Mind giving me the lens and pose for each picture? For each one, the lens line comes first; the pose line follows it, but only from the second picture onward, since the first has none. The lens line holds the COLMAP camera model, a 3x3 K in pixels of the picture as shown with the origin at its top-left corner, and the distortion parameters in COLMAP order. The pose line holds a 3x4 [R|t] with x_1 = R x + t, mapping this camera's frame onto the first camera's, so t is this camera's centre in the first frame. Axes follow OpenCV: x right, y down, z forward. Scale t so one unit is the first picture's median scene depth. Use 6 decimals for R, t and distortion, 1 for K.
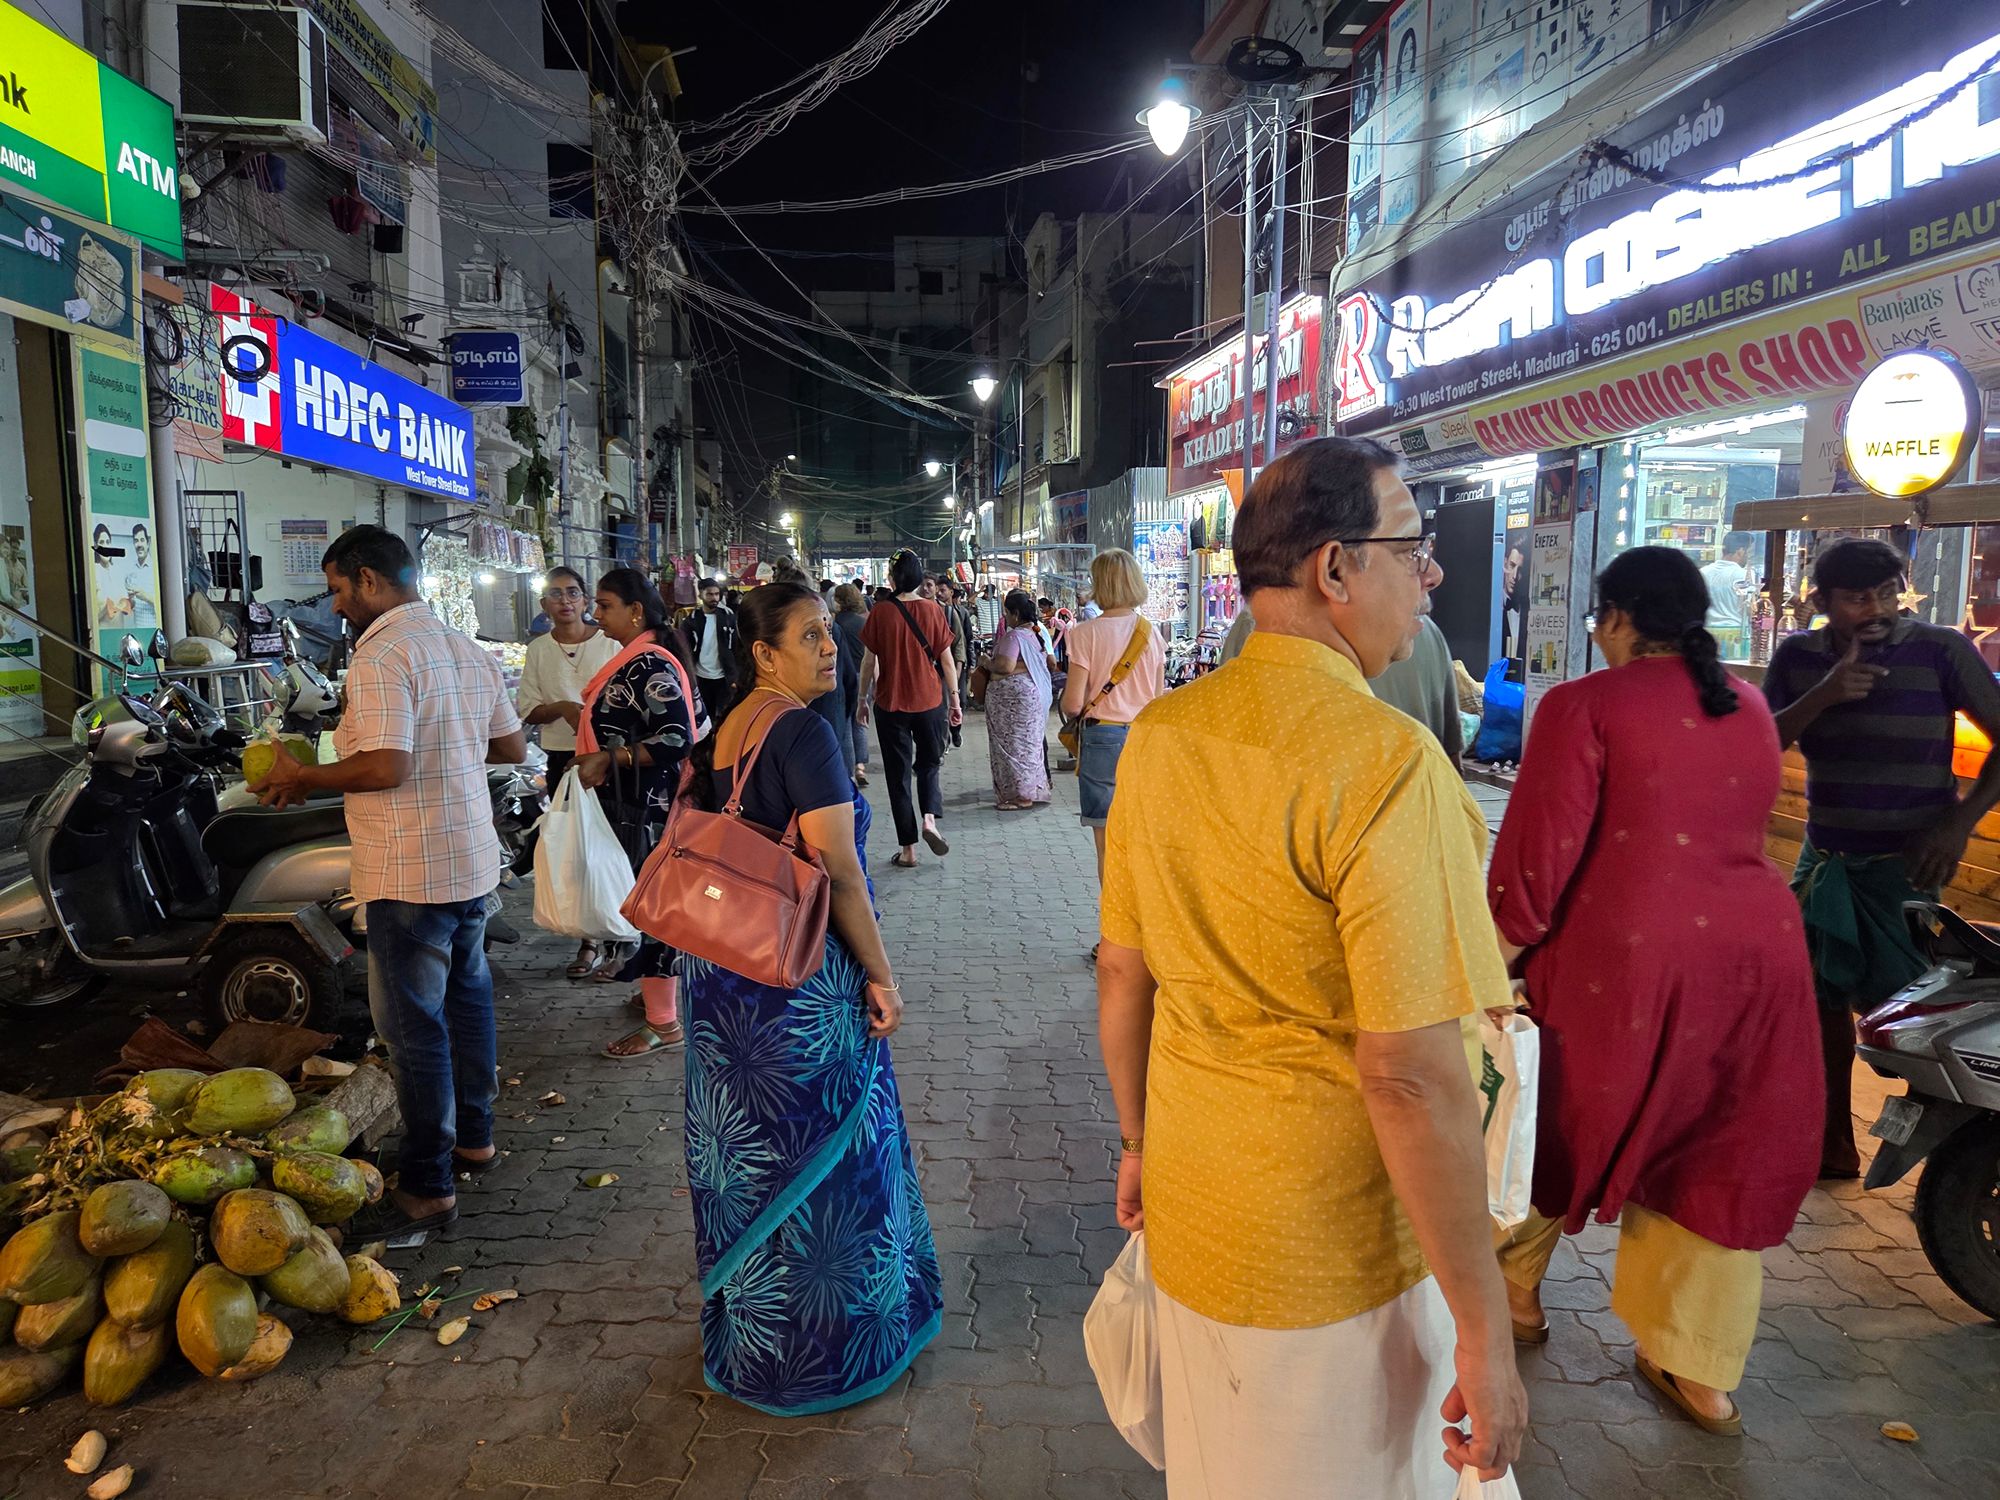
lens RADIAL K [[1364.9, 0, 1003.4], [0, 1364.9, 749.8], [0, 0, 1]] dist [0.013229, -0.005436]
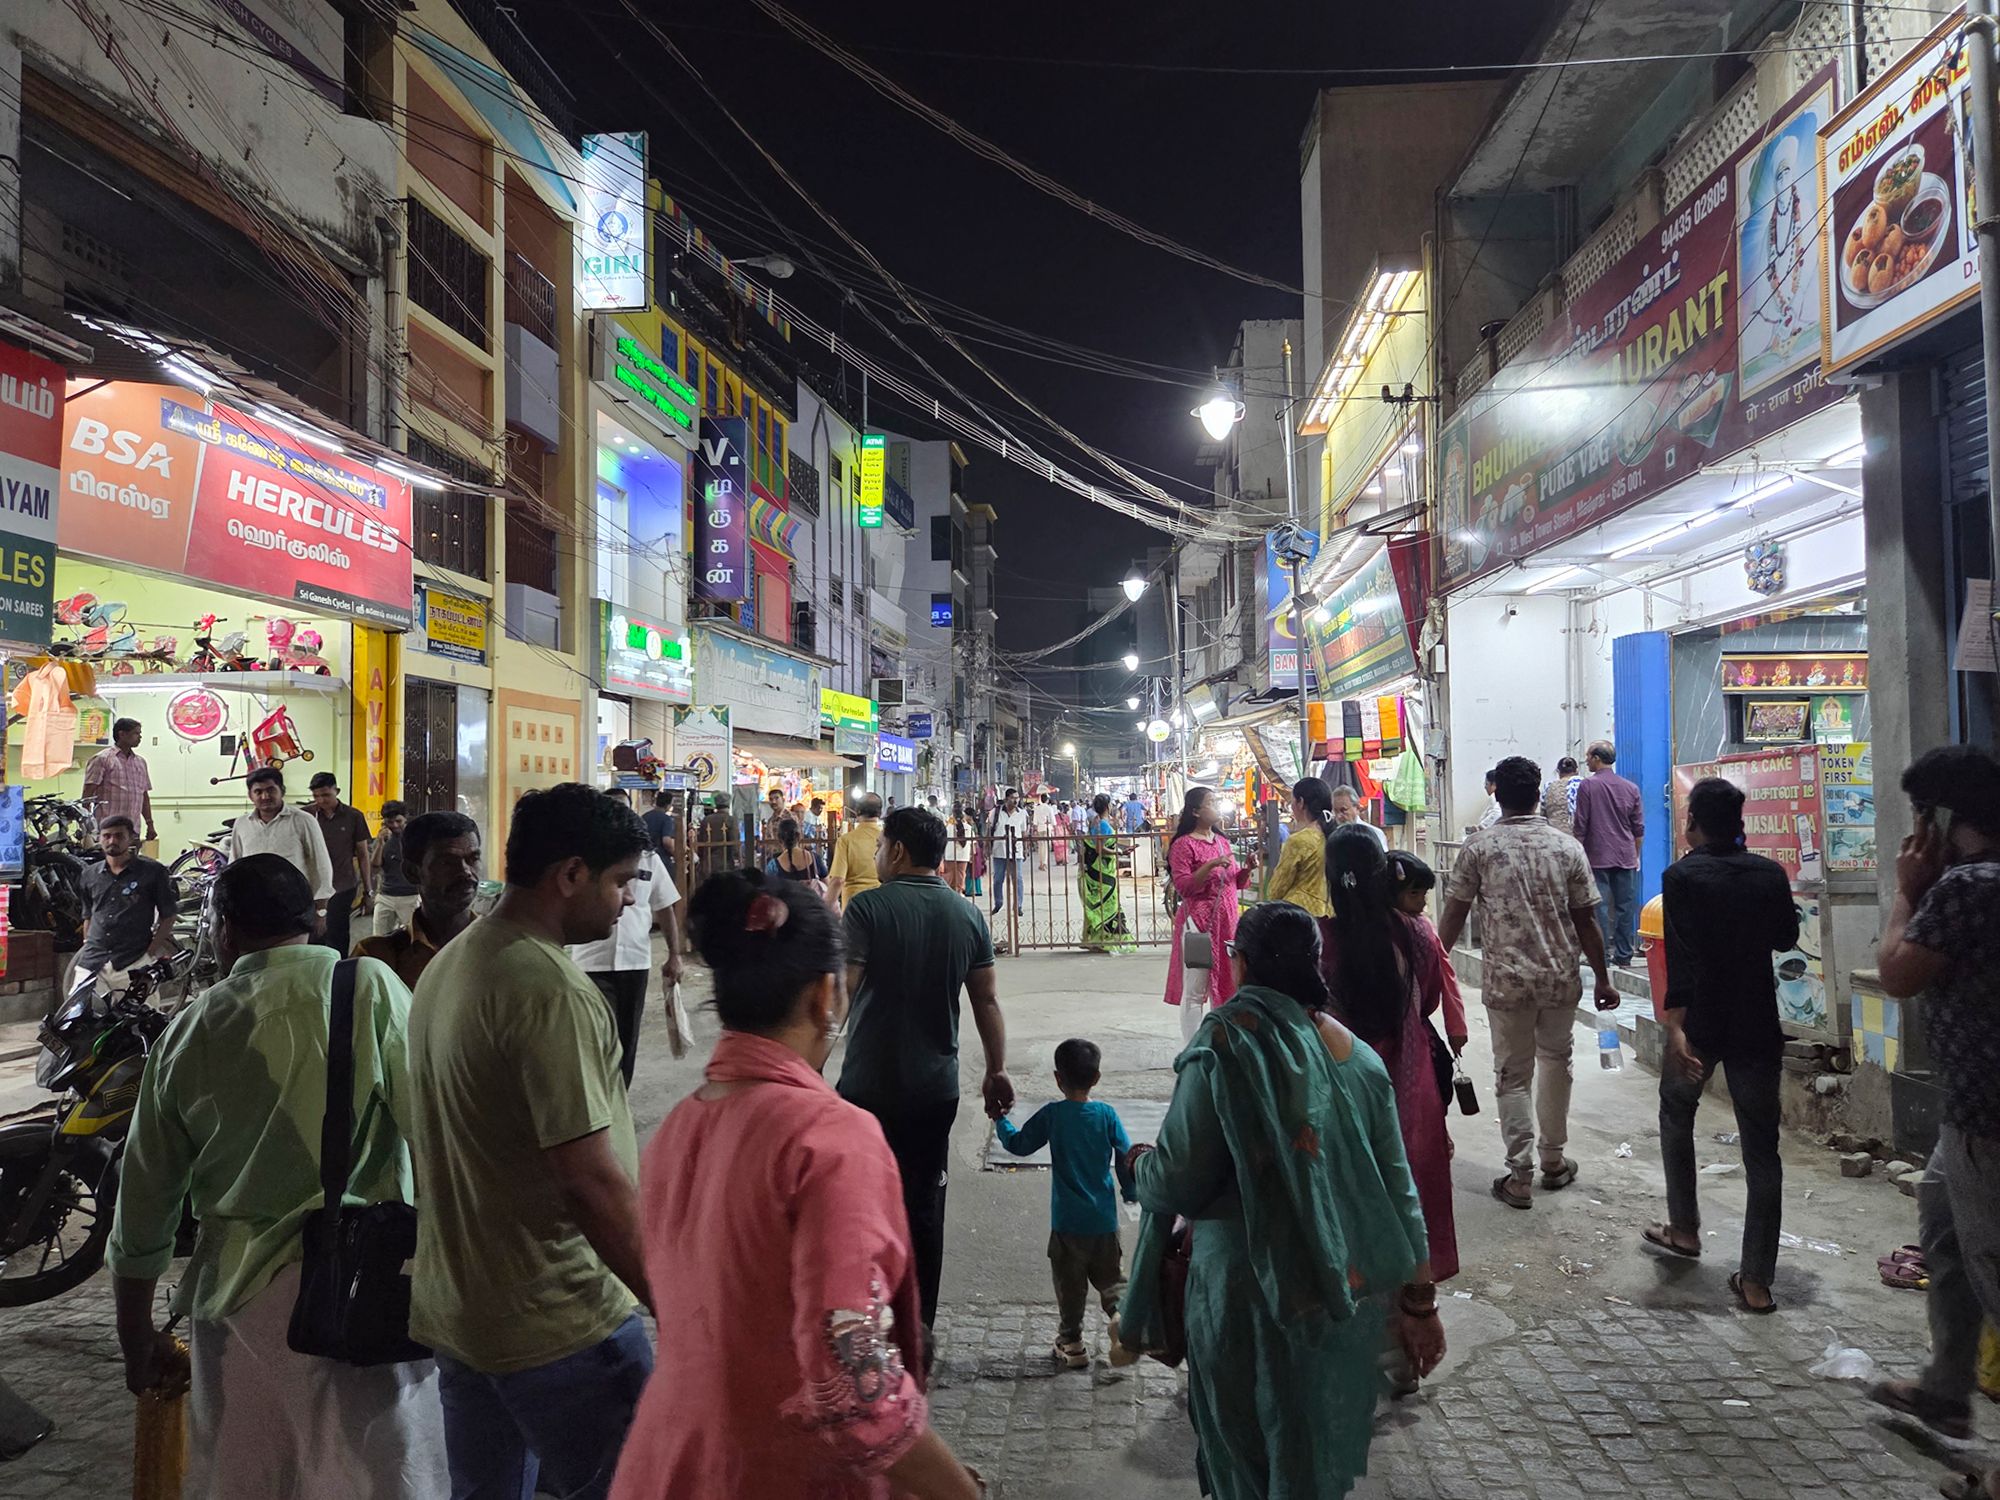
lens RADIAL K [[1364.9, 0, 1001.2], [0, 1364.9, 747.5], [0, 0, 1]] dist [0.013229, -0.005436]
pose [[0.974127, -0.014185, -0.225557, 0.225210], [-0.020339, 0.988476, -0.150004, 0.097893], [0.225085, 0.150711, 0.962612, -0.892981]]
